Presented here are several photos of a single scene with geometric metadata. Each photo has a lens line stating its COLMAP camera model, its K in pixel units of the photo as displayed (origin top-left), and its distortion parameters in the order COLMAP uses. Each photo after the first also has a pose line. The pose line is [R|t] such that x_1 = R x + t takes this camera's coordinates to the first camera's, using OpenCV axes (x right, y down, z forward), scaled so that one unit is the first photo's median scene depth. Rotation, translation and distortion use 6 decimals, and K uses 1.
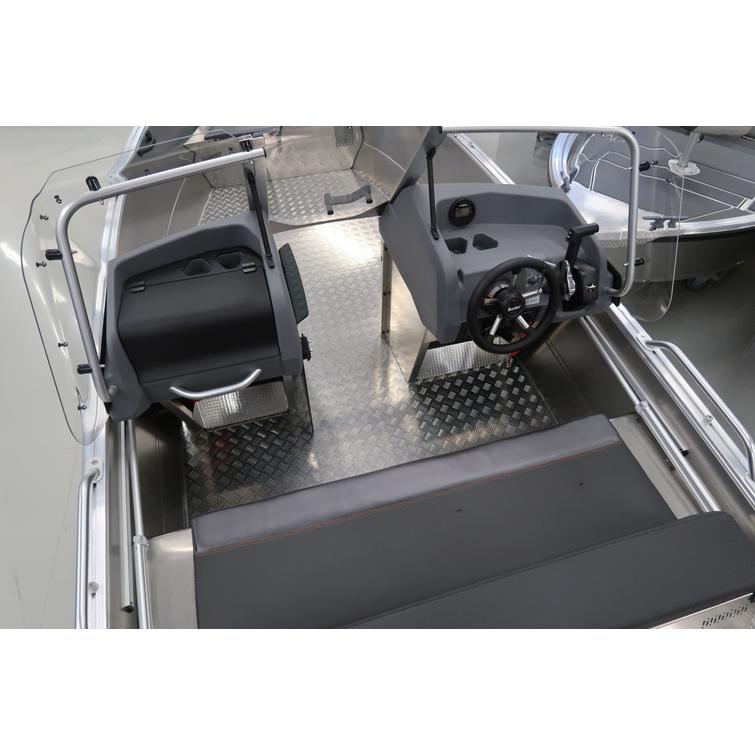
lens RADIAL K [[518.3, 0, 374.6], [0, 518.3, 375.5], [0, 0, 1]] dist [-0.030372, 0.003074]
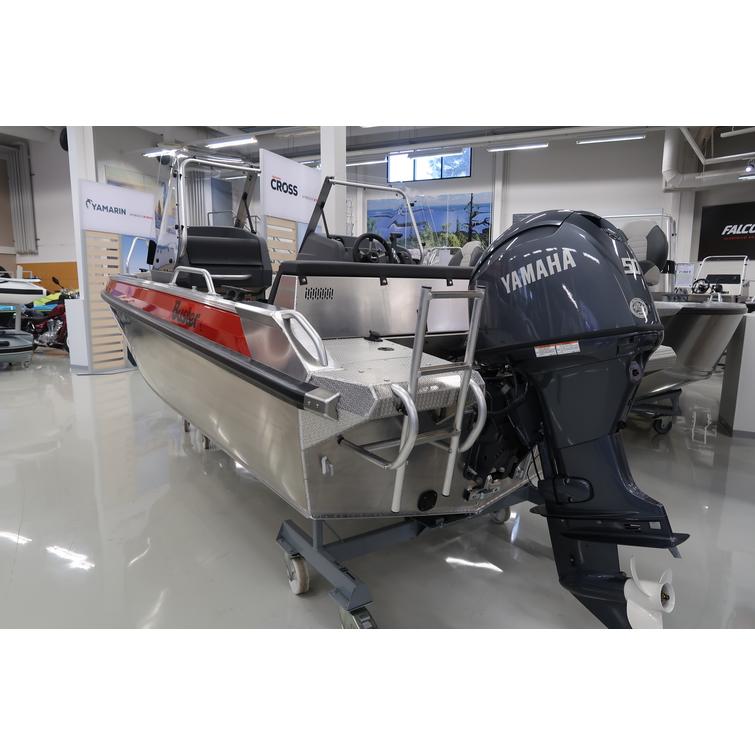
lens RADIAL K [[518.3, 0, 377.4], [0, 518.3, 375.3], [0, 0, 1]] dist [-0.030372, 0.003074]
pose [[0.942806, -0.042962, 0.330561, -0.406704], [0.232498, 0.795379, -0.559746, 1.357102], [-0.238873, 0.604587, 0.759877, -0.276538]]
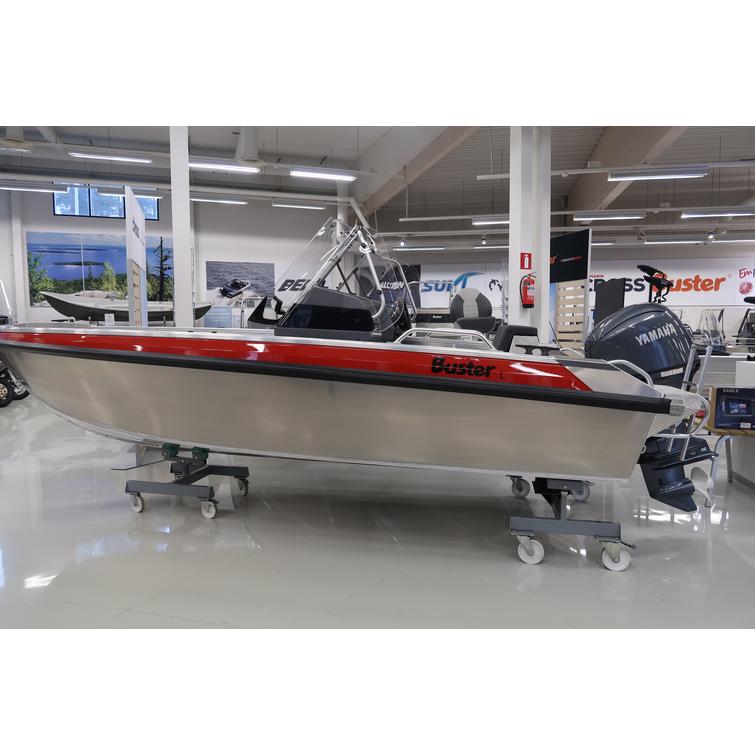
lens RADIAL K [[518.3, 0, 375.6], [0, 518.3, 379.8], [0, 0, 1]] dist [-0.030372, 0.003074]
pose [[0.466983, -0.082981, 0.880364, -2.024045], [0.641748, 0.716737, -0.272852, 0.680283], [-0.608348, 0.692389, 0.387957, 0.301612]]
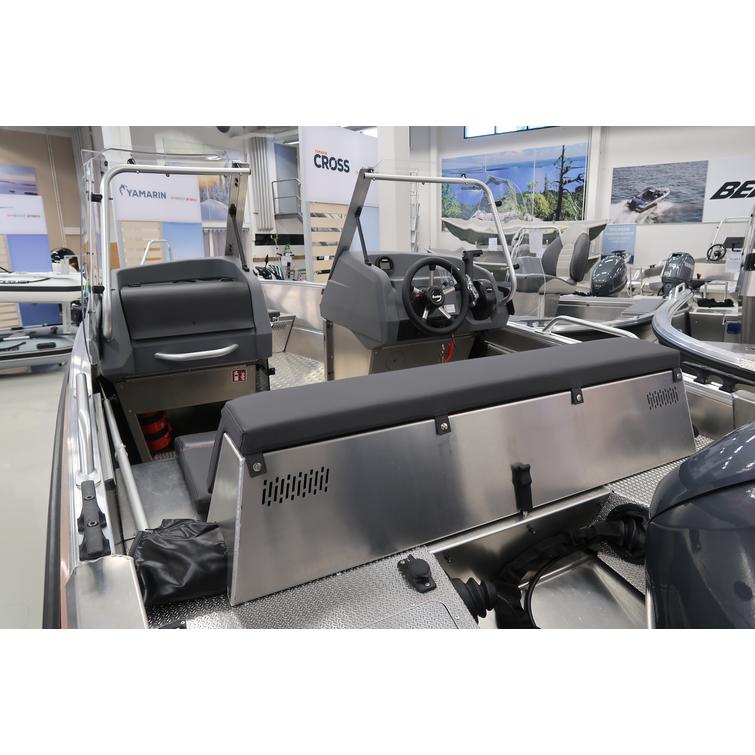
lens RADIAL K [[518.3, 0, 375.7], [0, 518.3, 376.3], [0, 0, 1]] dist [-0.030372, 0.003074]
pose [[0.981341, -0.064081, 0.181285, -0.126475], [0.151249, 0.839410, -0.522030, 0.675110], [-0.118720, 0.539708, 0.833439, 0.037917]]
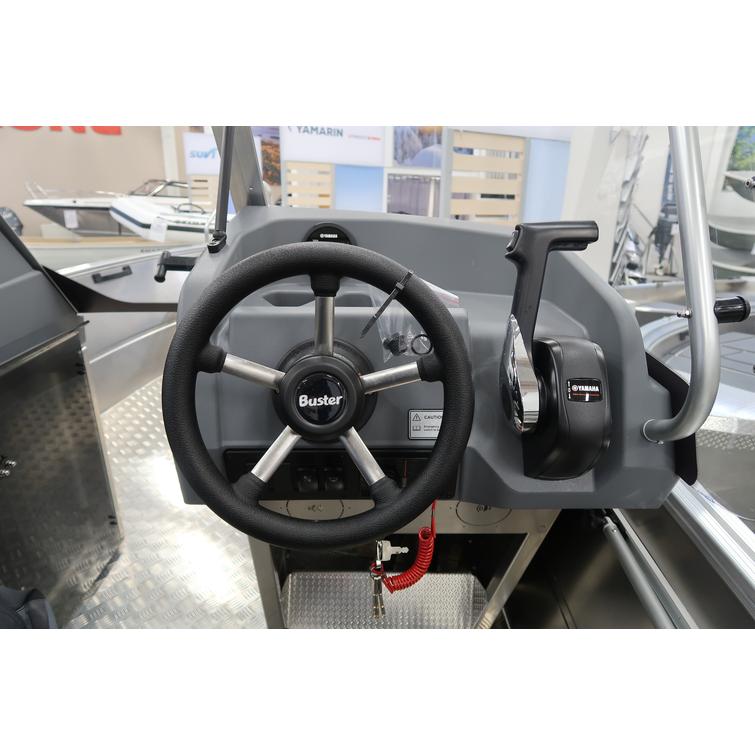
lens RADIAL K [[518.3, 0, 365.1], [0, 518.3, 373.1], [0, 0, 1]] dist [-0.030372, 0.003074]
pose [[0.957372, 0.112515, -0.266044, 0.376231], [-0.224250, 0.870044, -0.439016, -0.003798], [0.182075, 0.479962, 0.858187, 0.689339]]
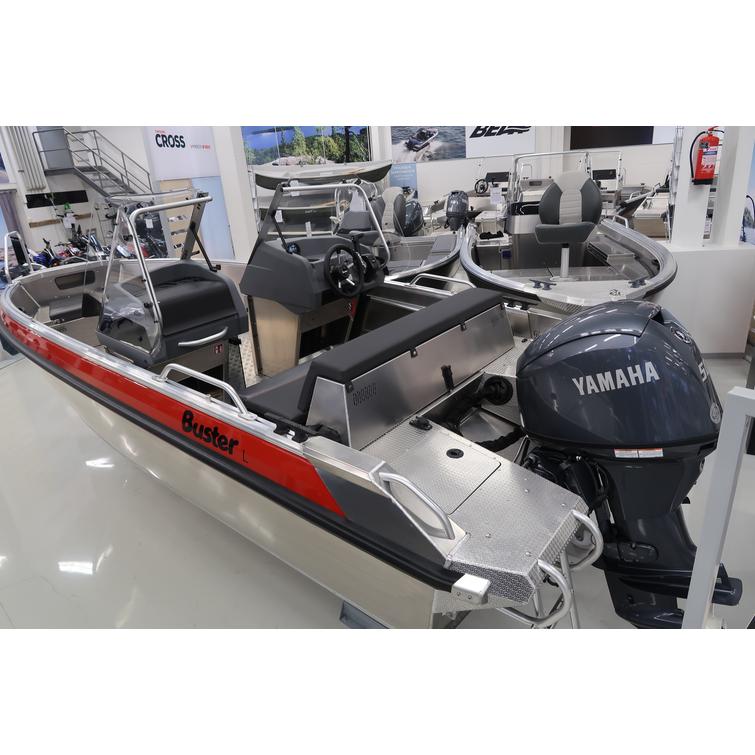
lens RADIAL K [[518.3, 0, 375.2], [0, 518.3, 375.8], [0, 0, 1]] dist [-0.030372, 0.003074]
pose [[0.825463, -0.266956, 0.497338, -0.660497], [0.457182, 0.832961, -0.311706, 0.802845], [-0.331052, 0.484675, 0.809626, -0.372934]]
